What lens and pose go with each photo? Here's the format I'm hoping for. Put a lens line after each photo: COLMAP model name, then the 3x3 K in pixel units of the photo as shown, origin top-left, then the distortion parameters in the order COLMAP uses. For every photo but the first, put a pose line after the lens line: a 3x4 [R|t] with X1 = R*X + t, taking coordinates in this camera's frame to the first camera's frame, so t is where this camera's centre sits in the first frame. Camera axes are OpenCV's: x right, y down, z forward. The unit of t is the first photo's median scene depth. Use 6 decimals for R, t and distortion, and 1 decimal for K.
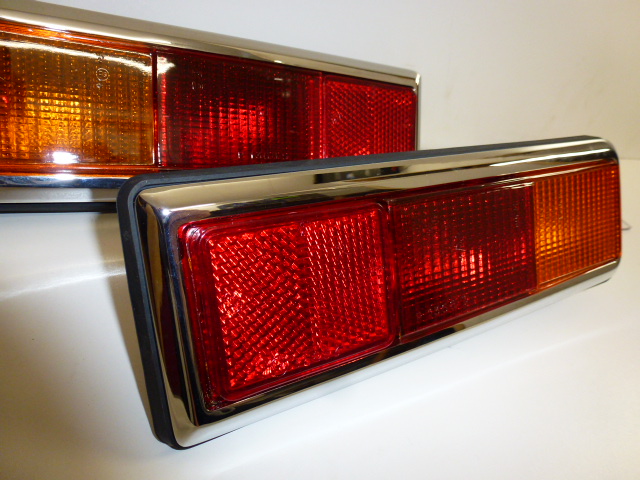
lens RADIAL K [[461.2, 0, 331.2], [0, 461.2, 238.3], [0, 0, 1]] dist [-0.024583, 0.001590]
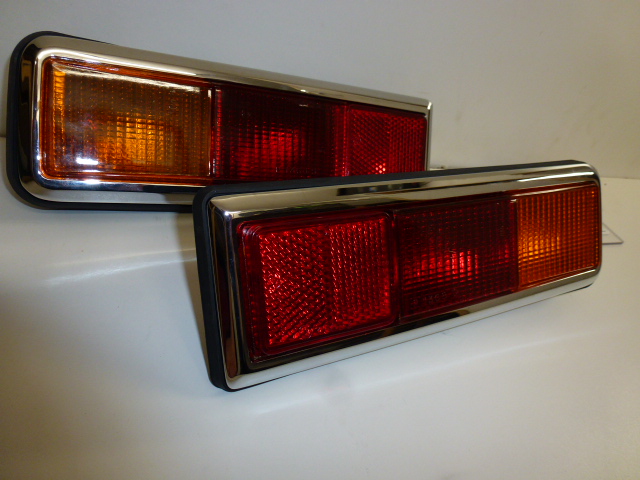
lens RADIAL K [[461.2, 0, 325.2], [0, 461.2, 243.5], [0, 0, 1]] dist [-0.024583, 0.001590]
pose [[0.997630, 0.037111, -0.057936, 0.008150], [-0.037375, 0.999295, -0.003486, 0.017131], [0.057765, 0.005643, 0.998314, -0.234535]]
